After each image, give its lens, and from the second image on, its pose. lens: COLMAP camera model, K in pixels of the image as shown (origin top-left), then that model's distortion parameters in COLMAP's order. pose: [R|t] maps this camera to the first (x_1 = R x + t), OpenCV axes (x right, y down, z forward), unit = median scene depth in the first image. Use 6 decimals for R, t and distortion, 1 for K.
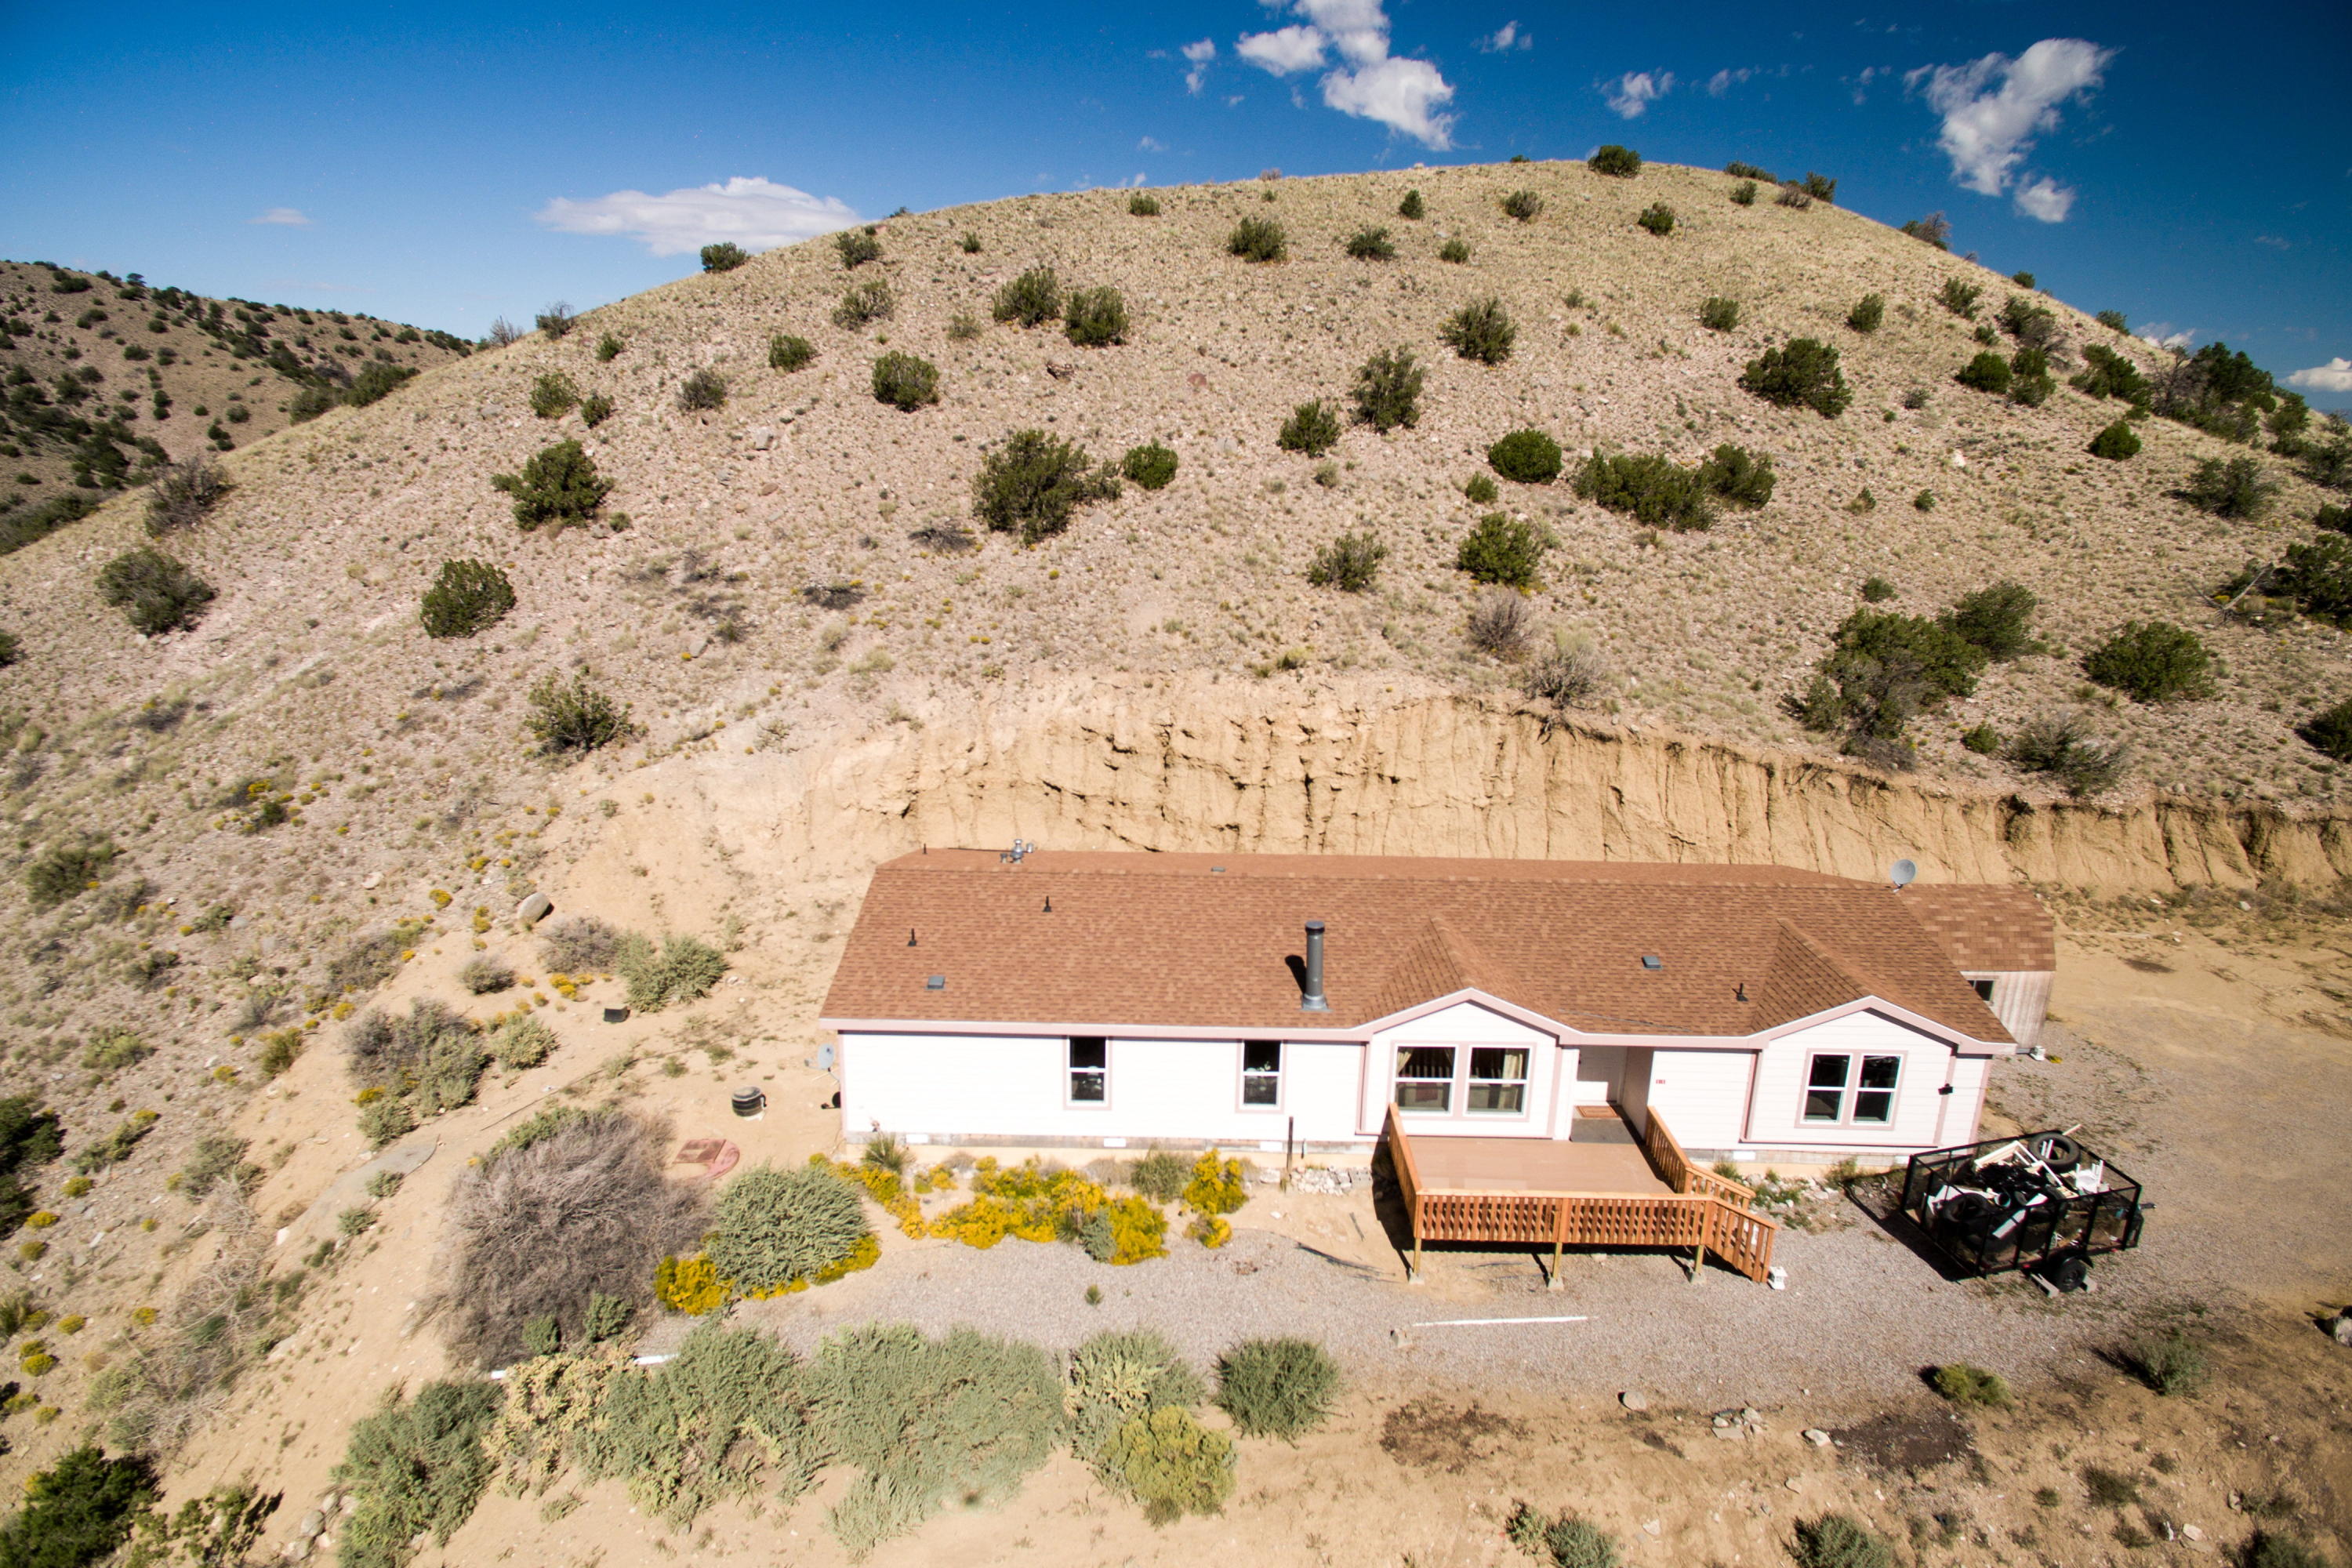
lens RADIAL K [[1316.1, 0, 1178.6], [0, 1316.1, 783.0], [0, 0, 1]] dist [0.005555, 0.001565]
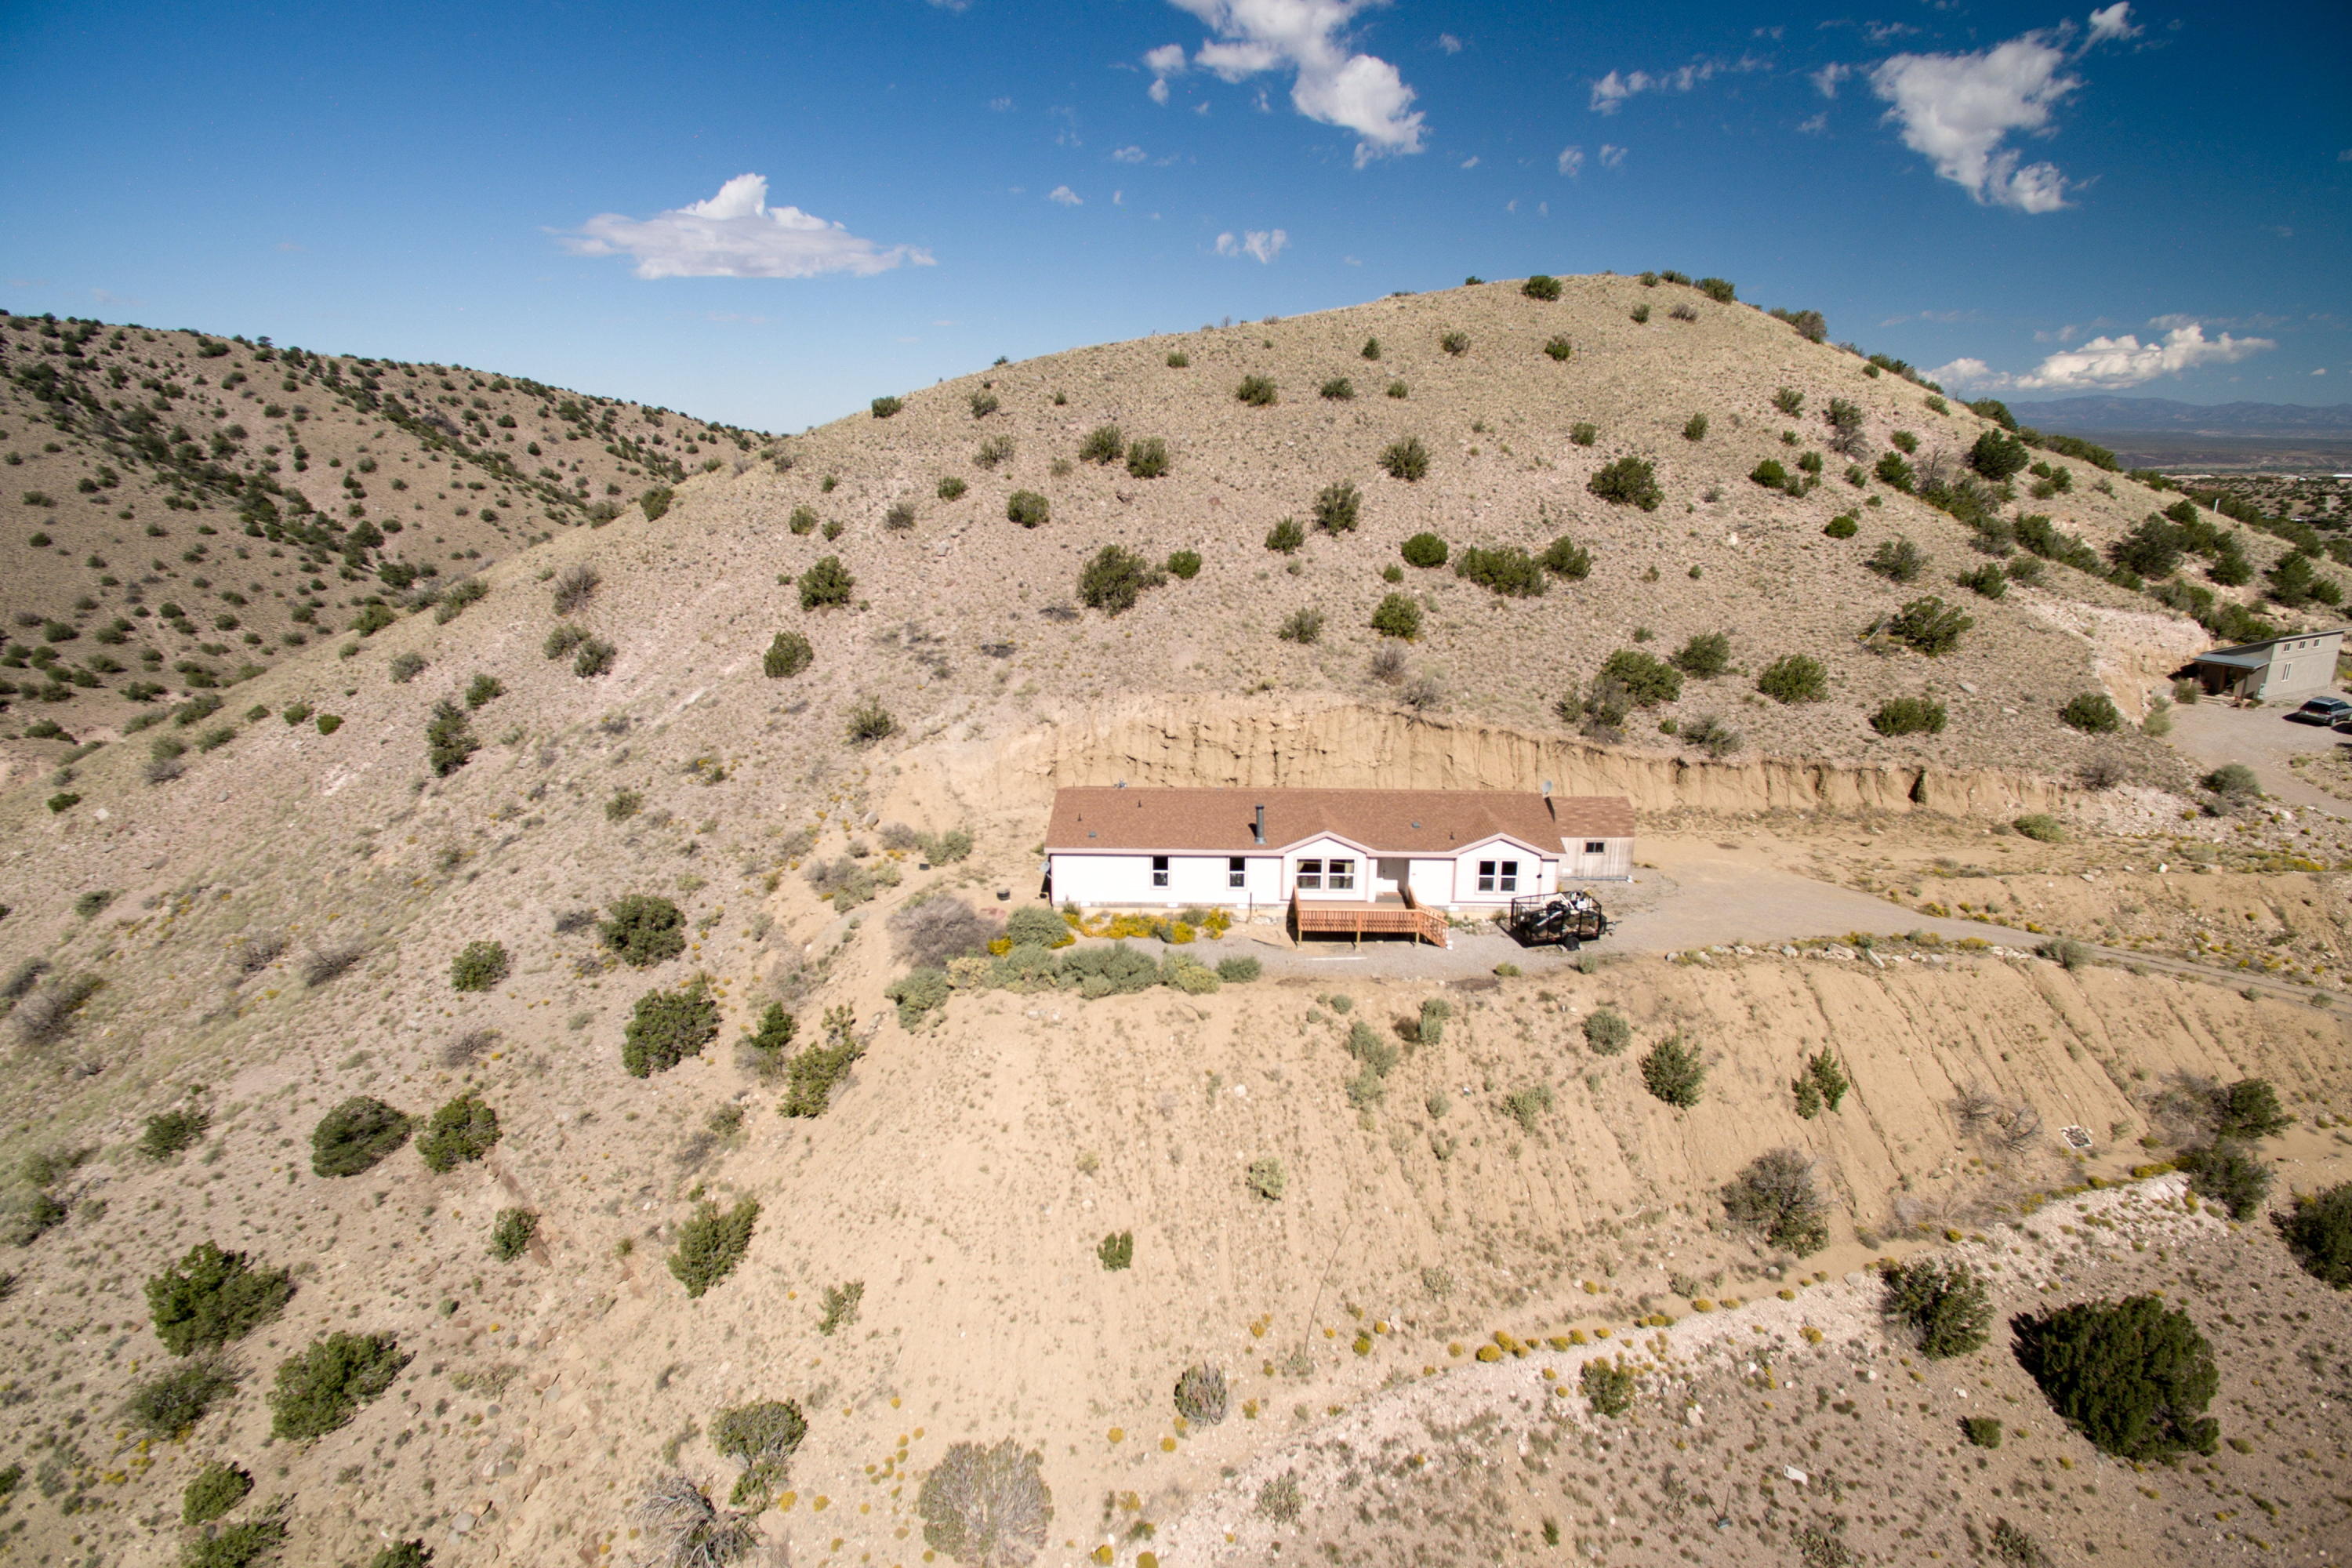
lens RADIAL K [[1316.1, 0, 1178.6], [0, 1316.1, 790.2], [0, 0, 1]] dist [0.005555, 0.001565]
pose [[0.999594, -0.010150, -0.026625, 0.014359], [0.010072, 0.999945, -0.003037, 0.051703], [0.026654, 0.002768, 0.999641, -0.773521]]
